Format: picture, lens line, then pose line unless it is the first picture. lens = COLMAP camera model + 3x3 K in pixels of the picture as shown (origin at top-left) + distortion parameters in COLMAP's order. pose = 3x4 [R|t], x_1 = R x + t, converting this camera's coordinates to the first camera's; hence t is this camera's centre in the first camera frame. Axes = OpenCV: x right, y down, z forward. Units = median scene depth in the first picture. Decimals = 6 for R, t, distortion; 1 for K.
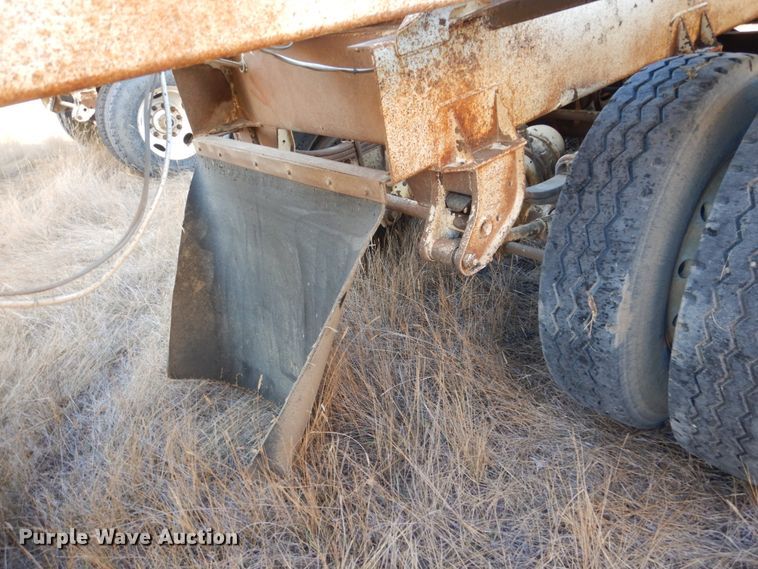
lens RADIAL K [[544.4, 0, 379.0], [0, 544.4, 284.5], [0, 0, 1]] dist [0.005717, -0.000084]
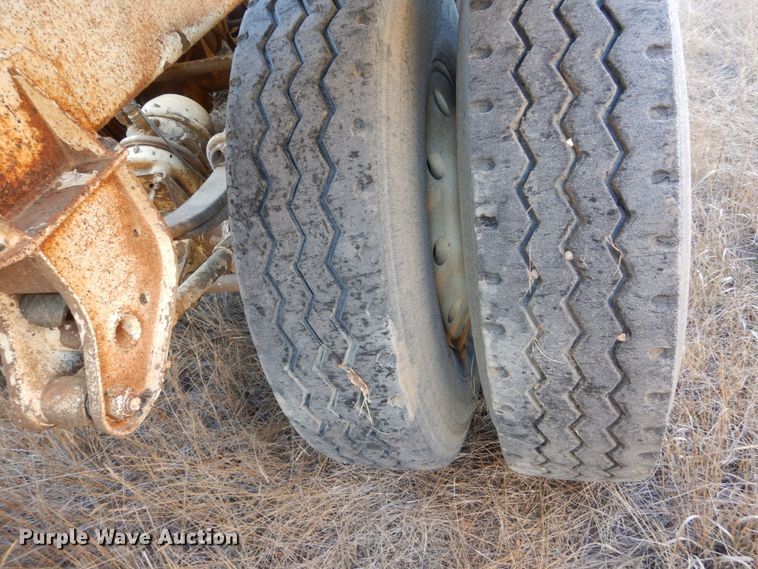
lens RADIAL K [[534.6, 0, 379.0], [0, 534.6, 284.5], [0, 0, 1]] dist [0.001423, -0.002918]
pose [[0.800383, -0.420834, 0.426949, 0.205005], [0.378638, 0.907026, 0.184219, -0.159737], [-0.464779, 0.014214, 0.885312, 0.467440]]
